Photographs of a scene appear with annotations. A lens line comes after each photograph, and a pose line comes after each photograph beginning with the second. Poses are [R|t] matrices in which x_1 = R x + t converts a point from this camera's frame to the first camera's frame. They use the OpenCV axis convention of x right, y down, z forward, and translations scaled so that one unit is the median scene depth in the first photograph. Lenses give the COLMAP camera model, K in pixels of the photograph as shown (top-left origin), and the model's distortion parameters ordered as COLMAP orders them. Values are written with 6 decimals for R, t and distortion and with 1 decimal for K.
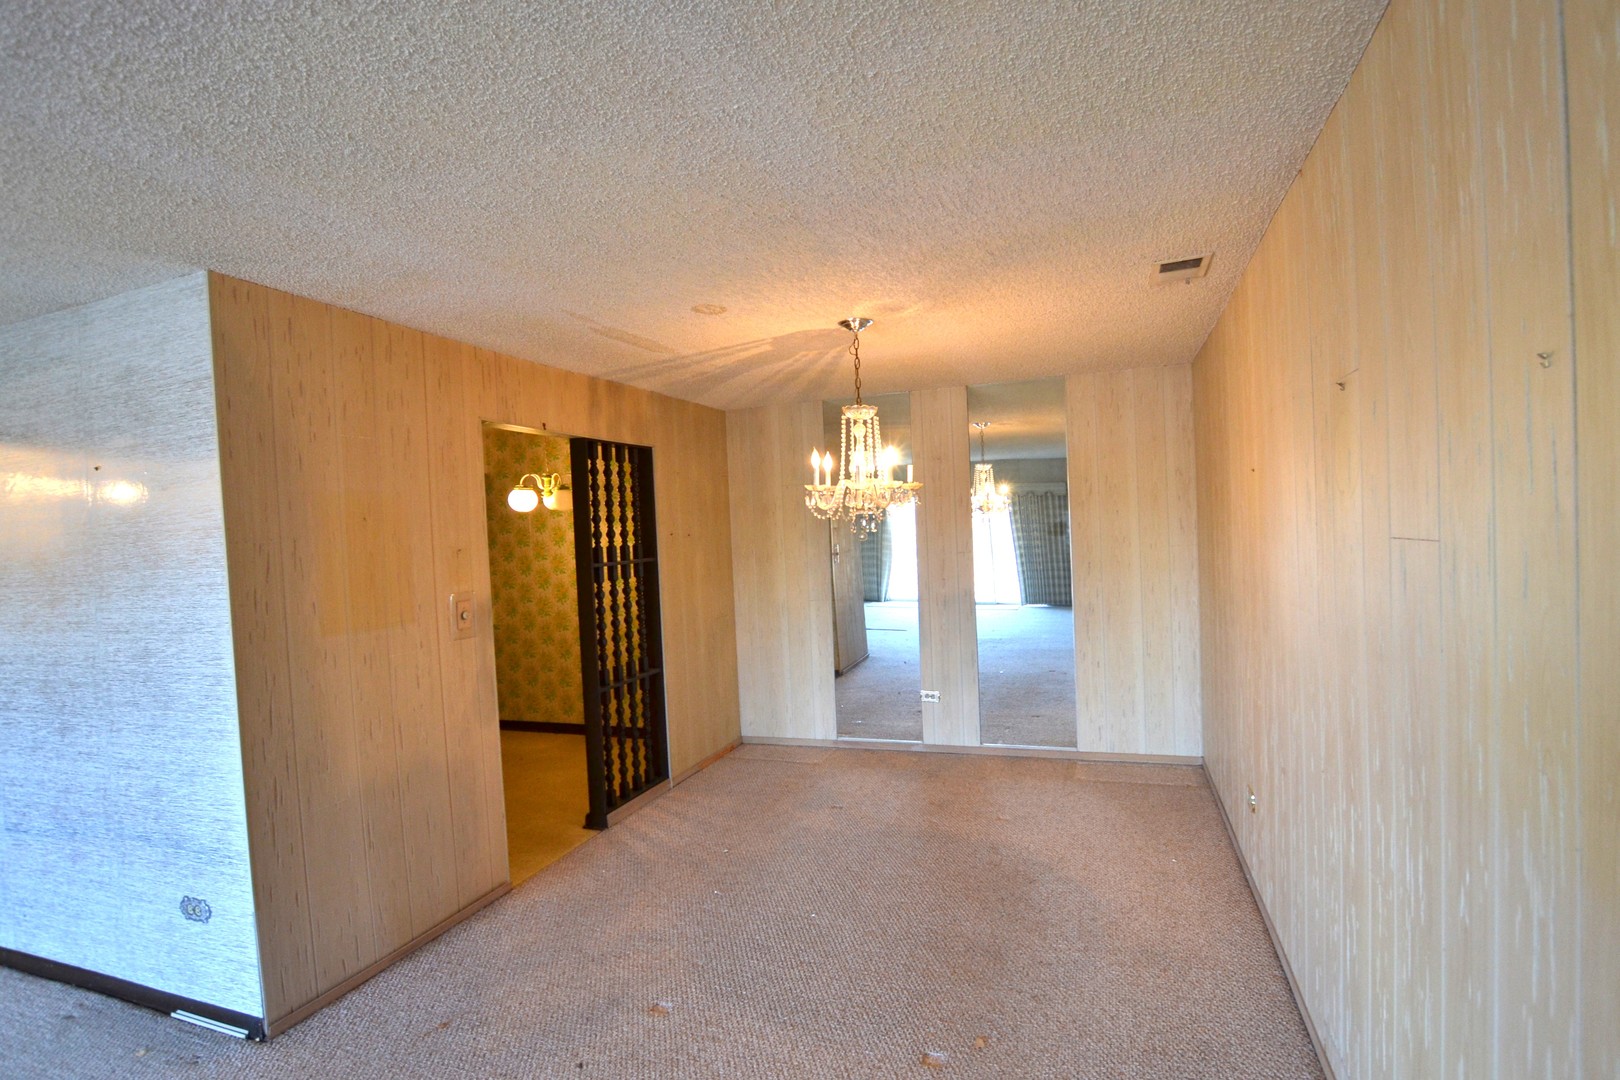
lens RADIAL K [[774.7, 0, 804.4], [0, 774.7, 540.0], [0, 0, 1]] dist [-0.034784, 0.001413]
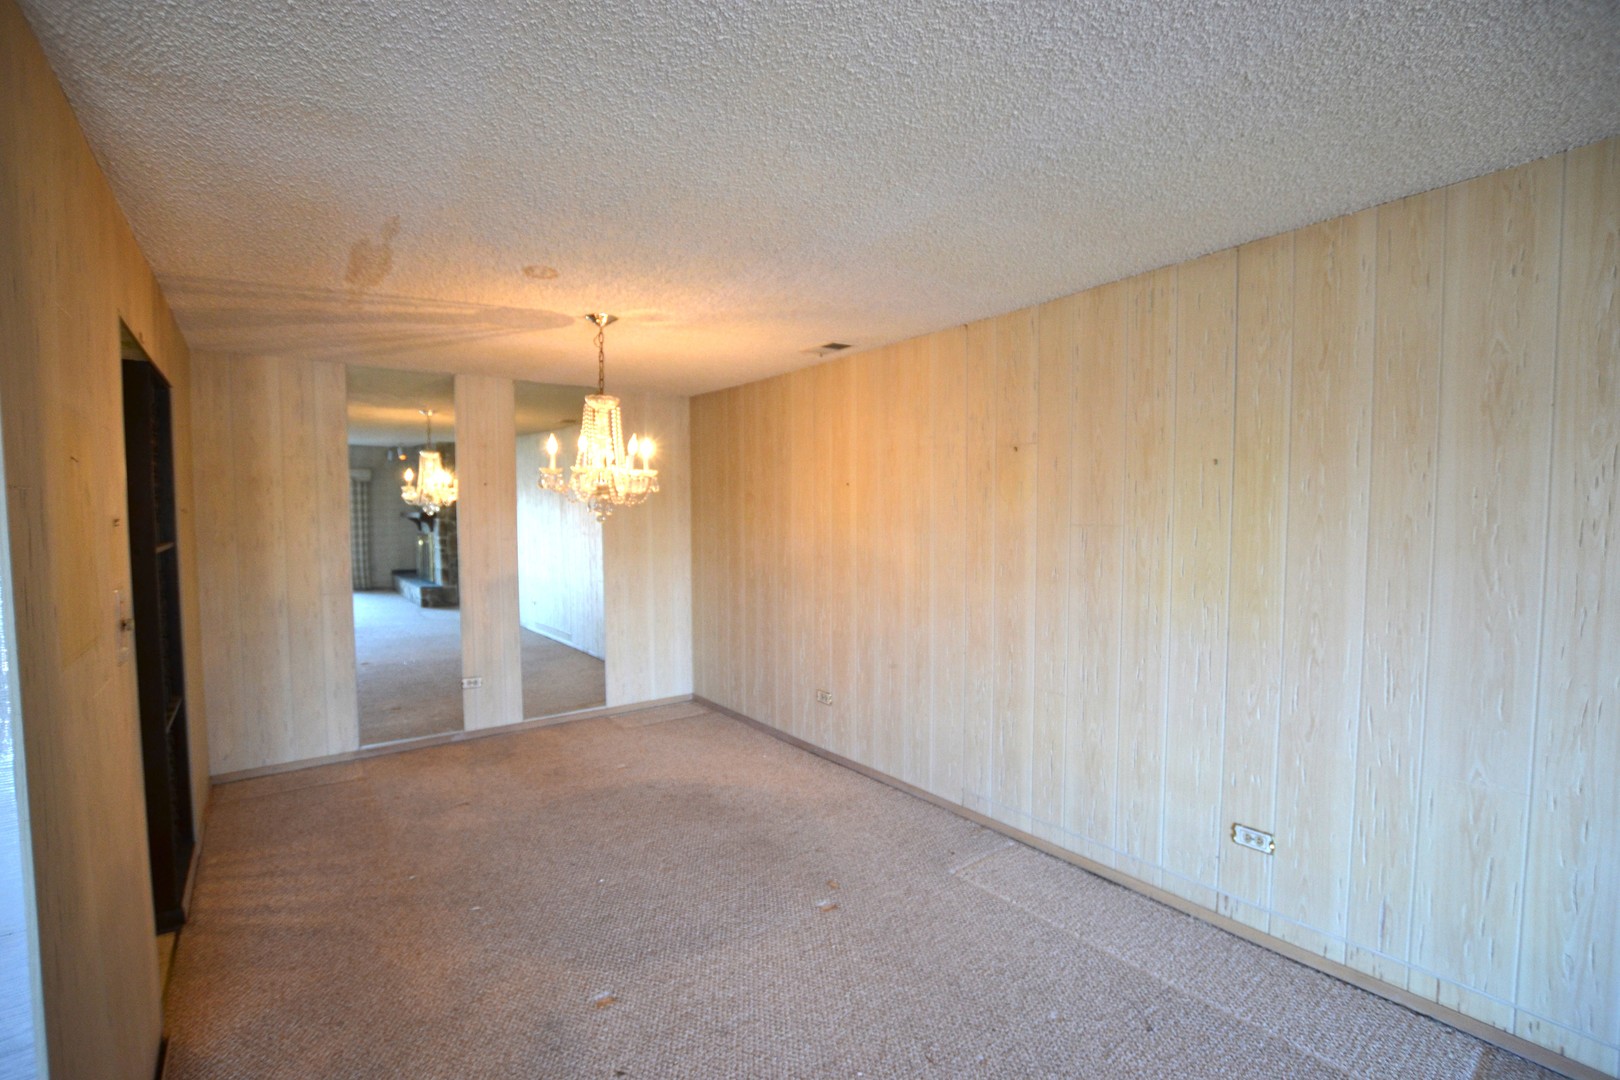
lens RADIAL K [[718.6, 0, 795.6], [0, 718.6, 542.9], [0, 0, 1]] dist [-0.033576, 0.002550]
pose [[0.548822, 0.003644, 0.835932, -0.435229], [-0.012460, 0.999915, 0.003821, 0.014566], [-0.835847, -0.012512, 0.548820, 0.168314]]
